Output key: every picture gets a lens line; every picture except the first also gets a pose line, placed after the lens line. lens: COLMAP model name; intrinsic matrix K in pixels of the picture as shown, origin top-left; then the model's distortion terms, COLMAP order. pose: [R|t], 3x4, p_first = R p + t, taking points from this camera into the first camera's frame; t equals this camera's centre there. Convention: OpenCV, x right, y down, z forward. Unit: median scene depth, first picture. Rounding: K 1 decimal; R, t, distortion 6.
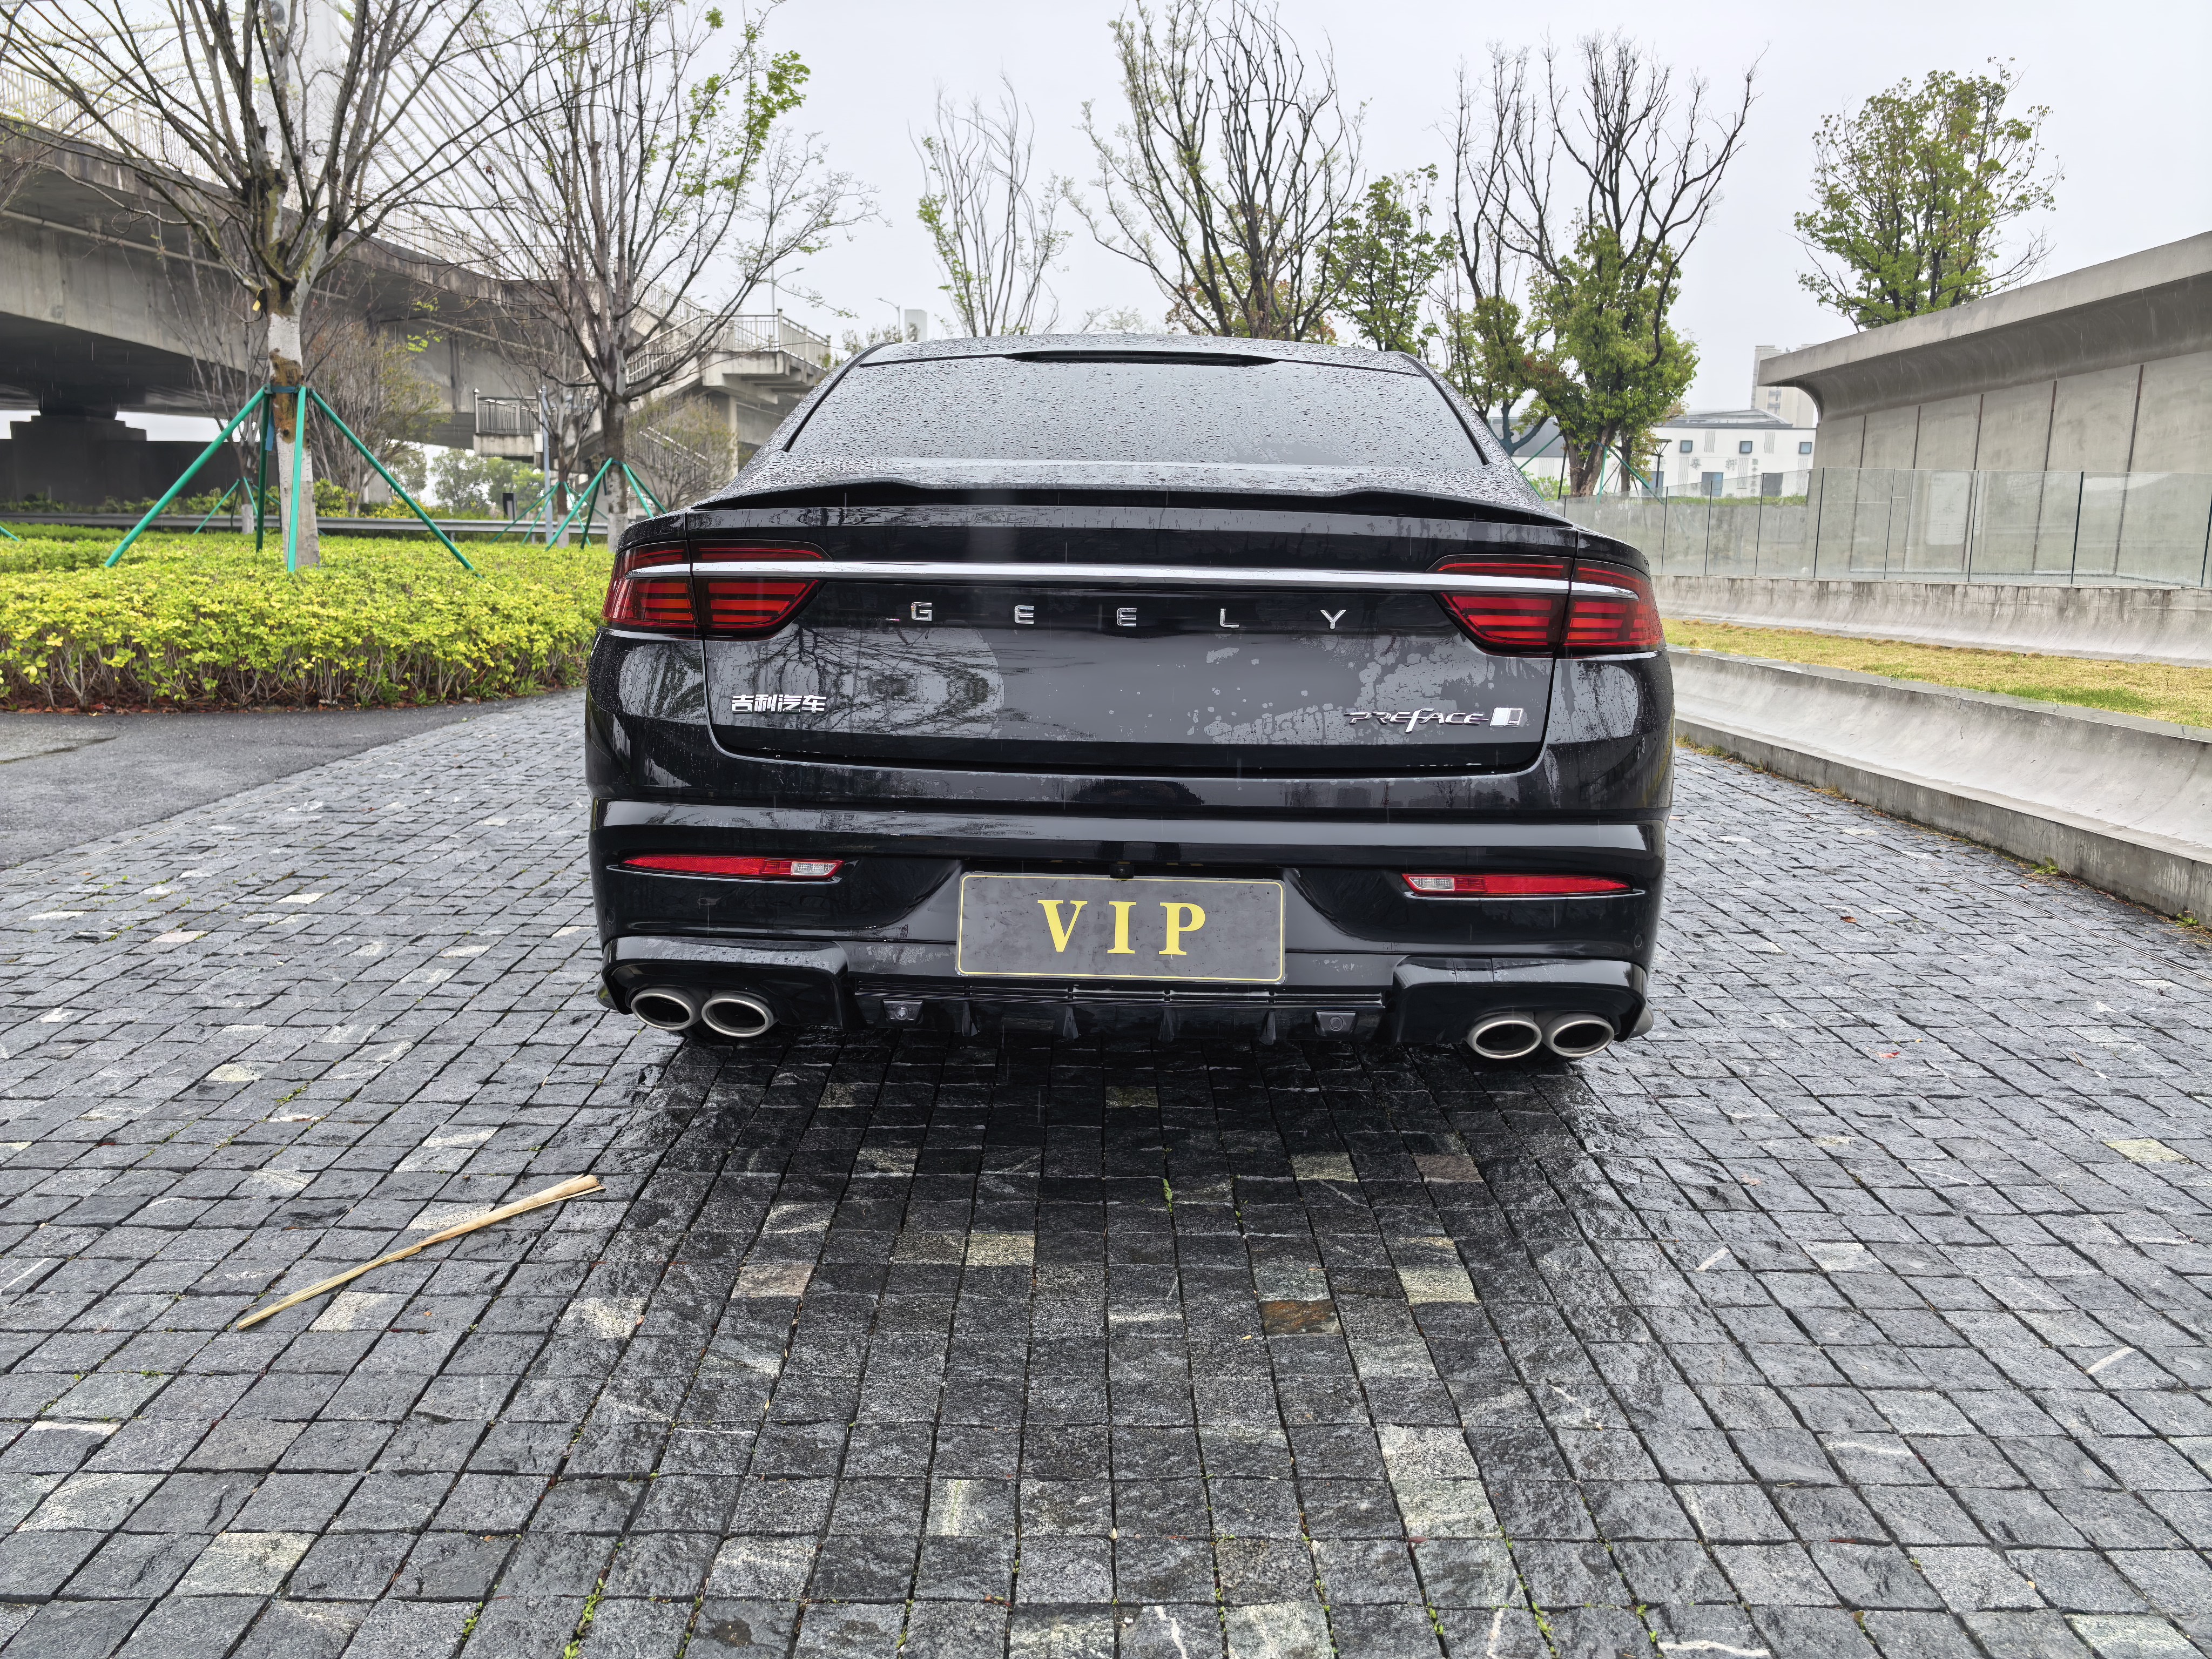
lens RADIAL K [[1598.1, 0, 1065.0], [0, 1598.1, 829.8], [0, 0, 1]] dist [0.055276, -0.047725]
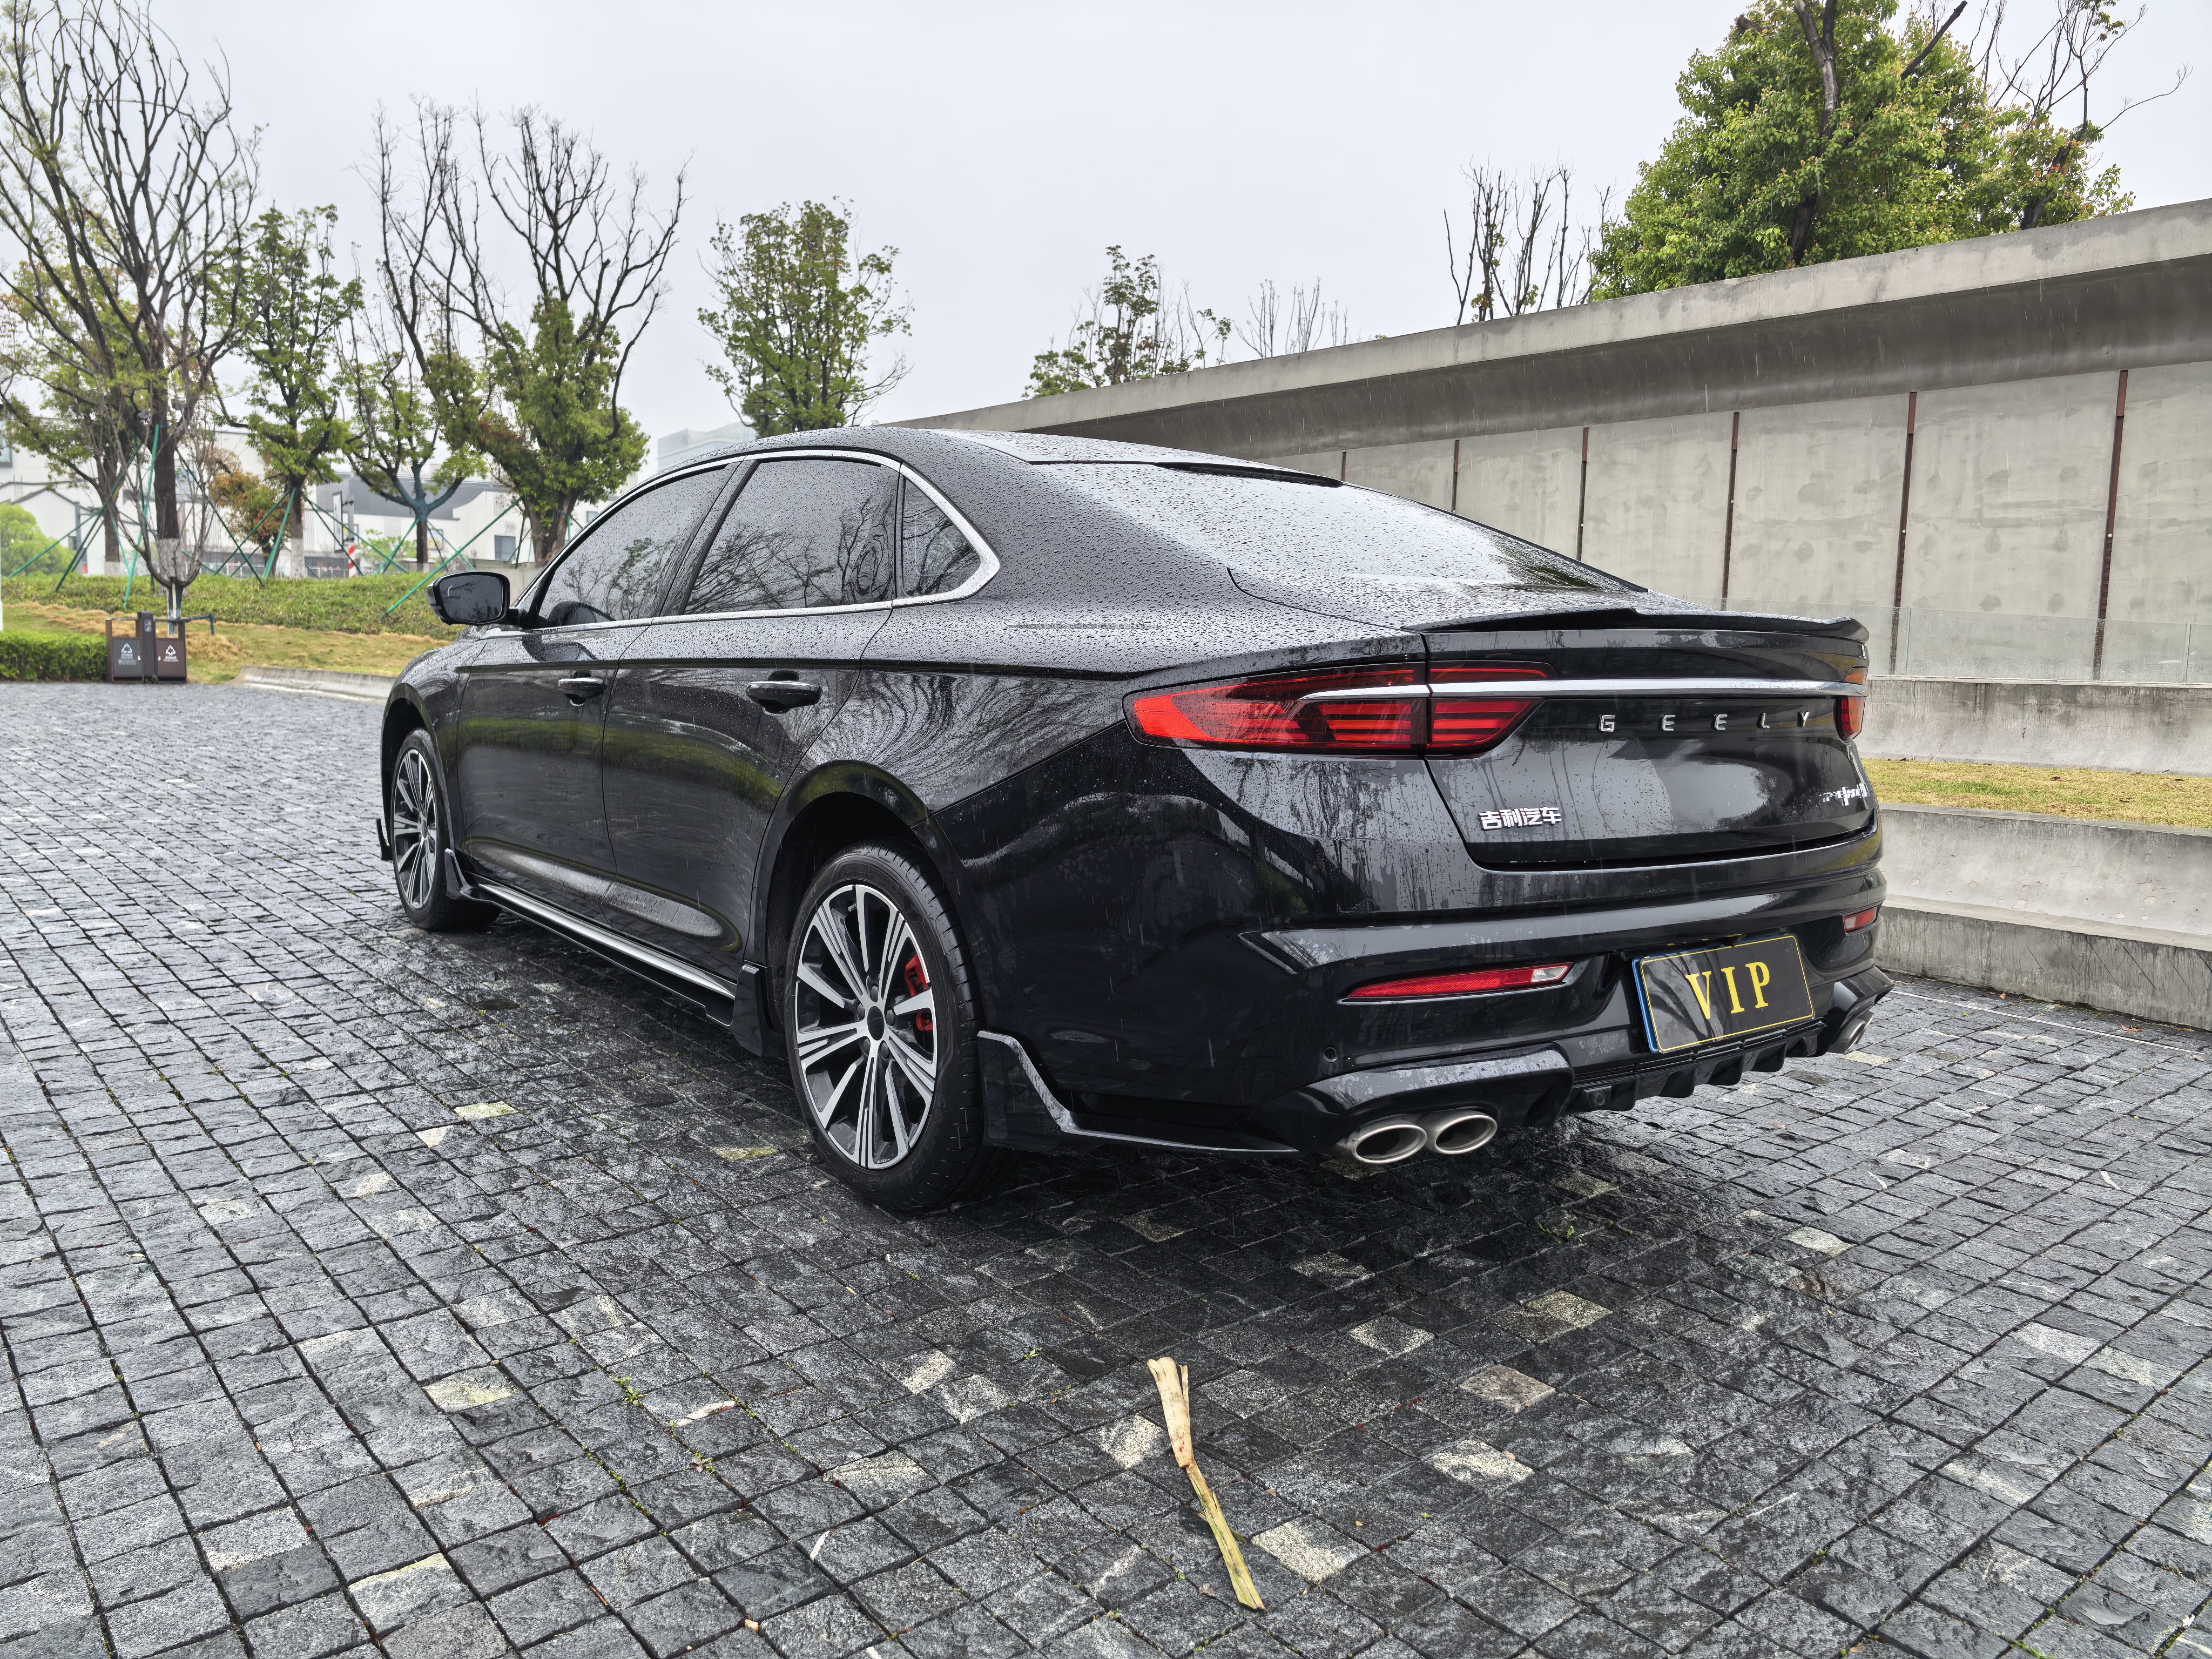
lens RADIAL K [[1647.5, 0, 1065.3], [0, 1647.5, 829.9], [0, 0, 1]] dist [-0.007175, 0.004886]
pose [[0.776101, -0.072255, 0.626455, -0.105735], [0.098172, 0.995146, -0.006844, -0.009205], [-0.622920, 0.066812, 0.779427, 0.035607]]
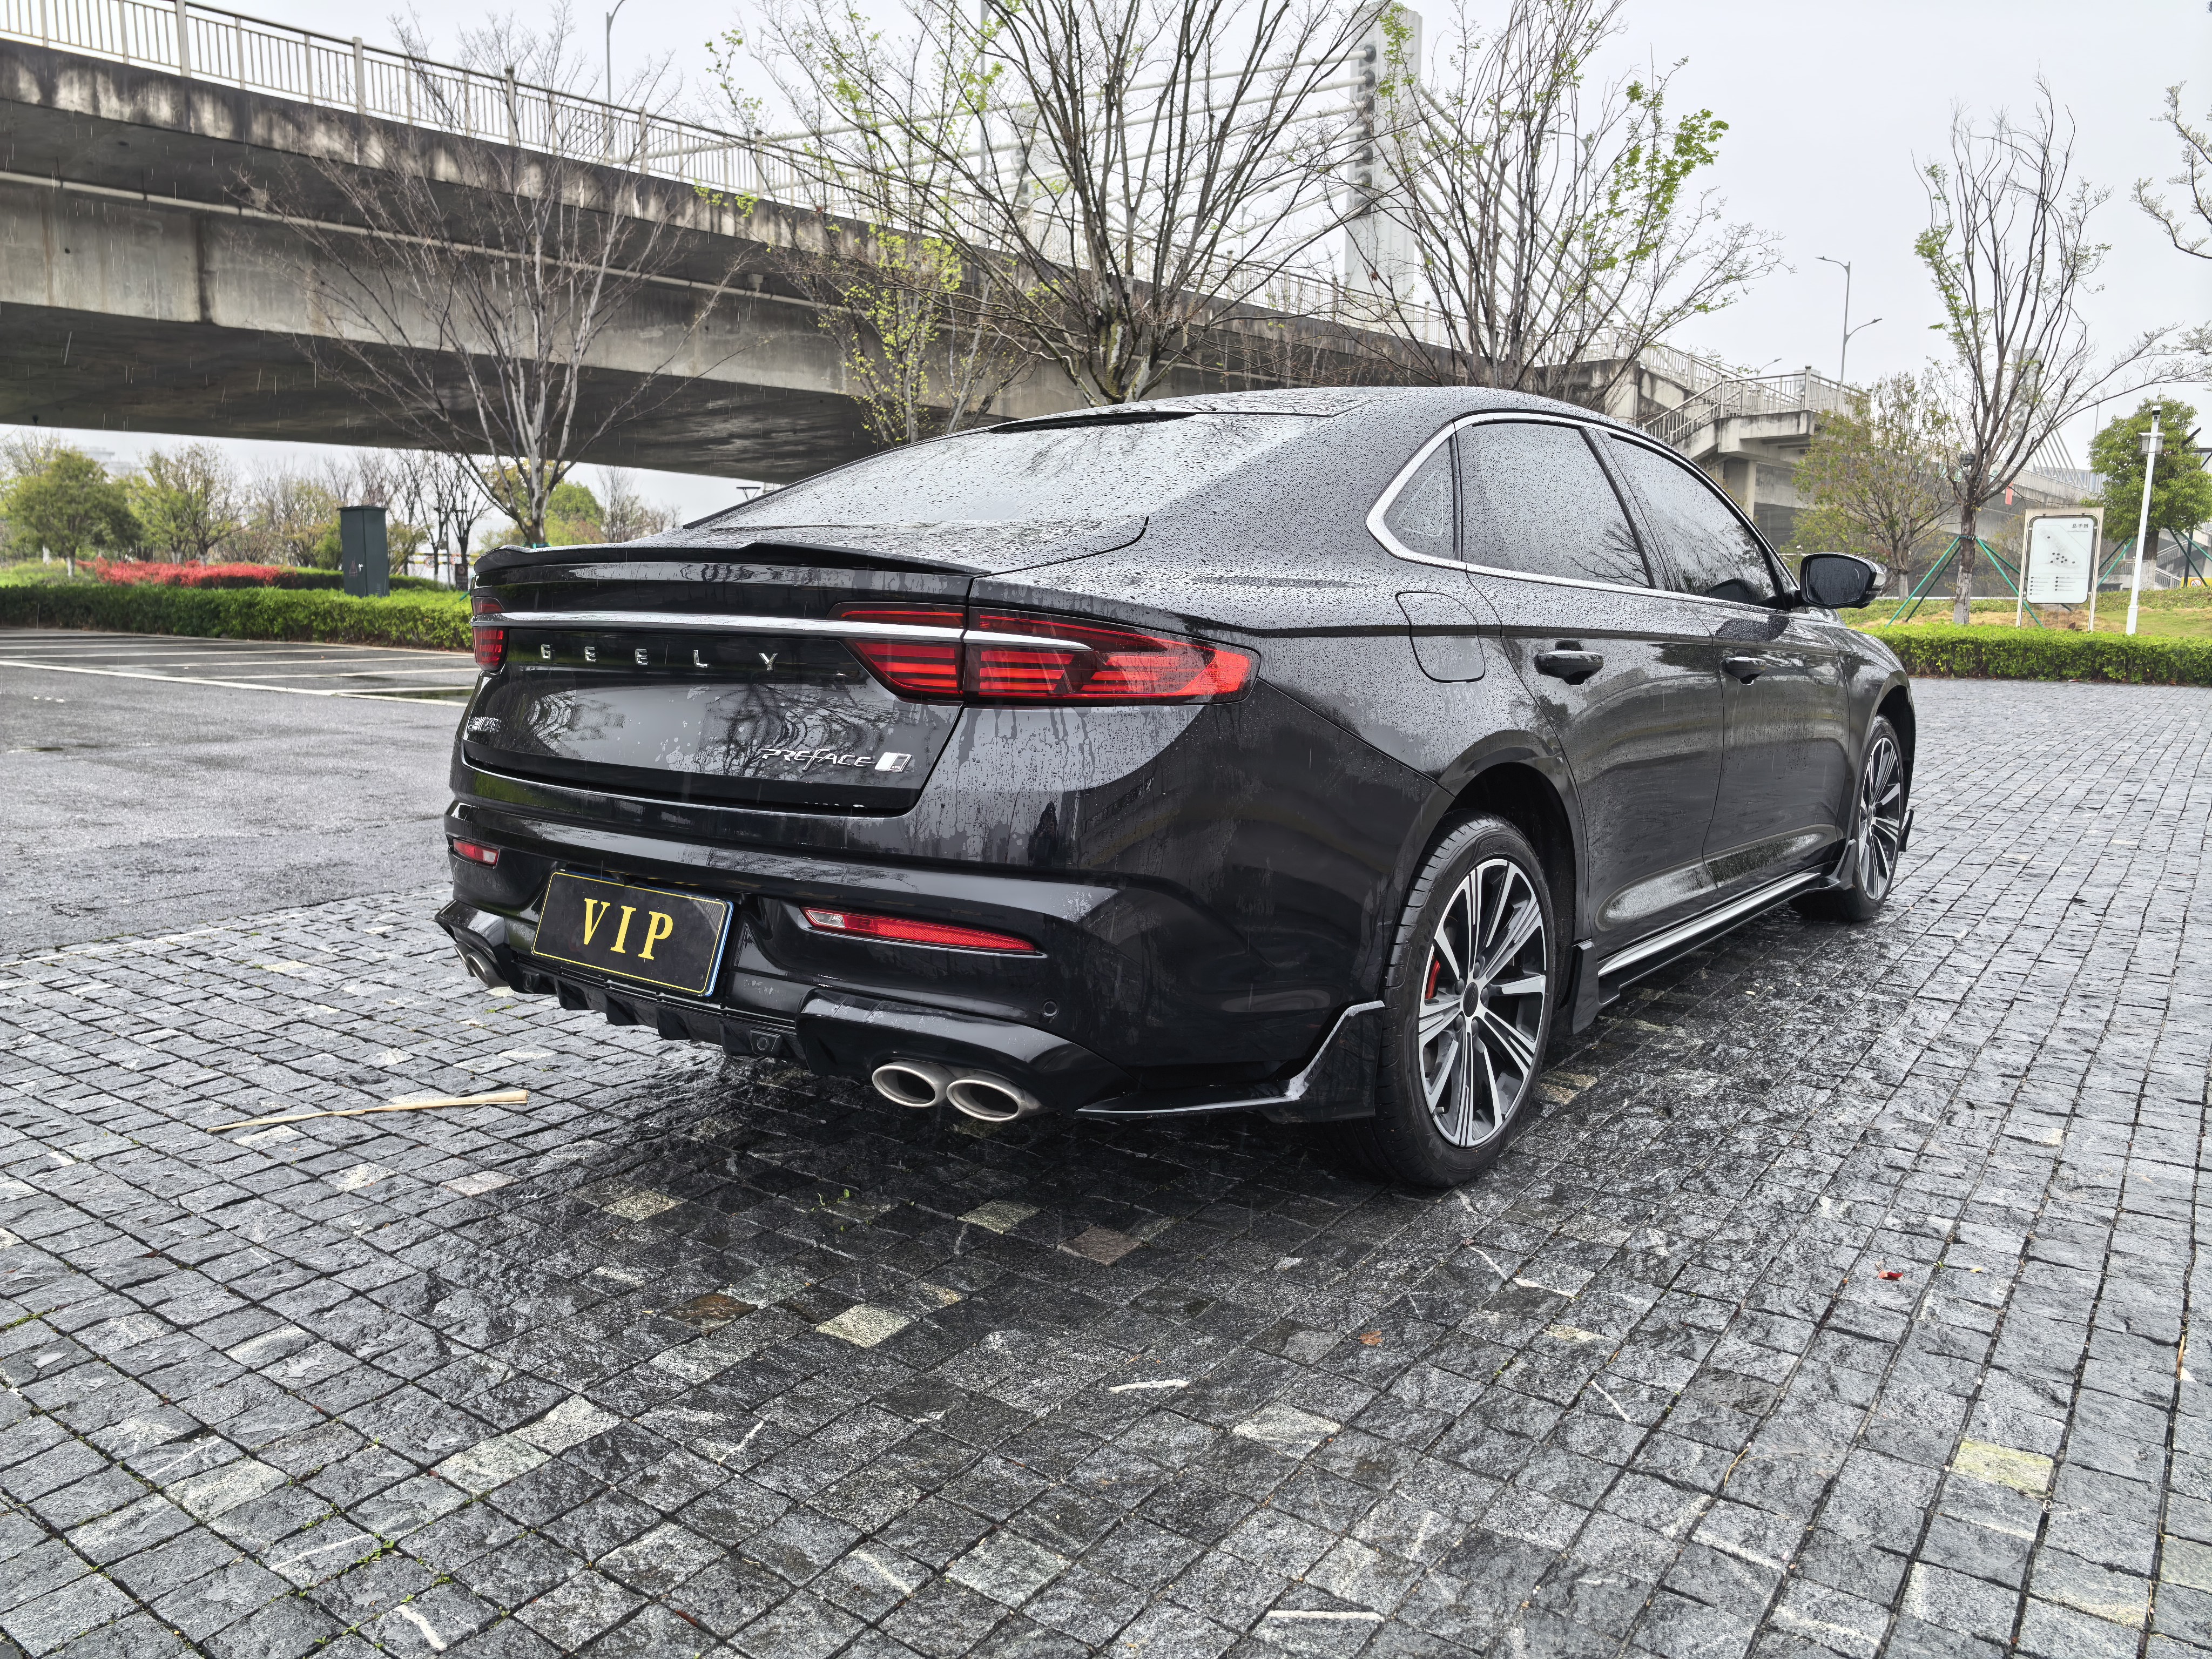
lens RADIAL K [[1573.7, 0, 1106.0], [0, 1573.7, 829.5], [0, 0, 1]] dist [0.056463, -0.062568]
pose [[0.804053, 0.073972, -0.589937, 0.095653], [-0.098668, 0.995073, -0.009708, -0.003187], [0.586313, 0.066014, 0.807391, 0.028049]]
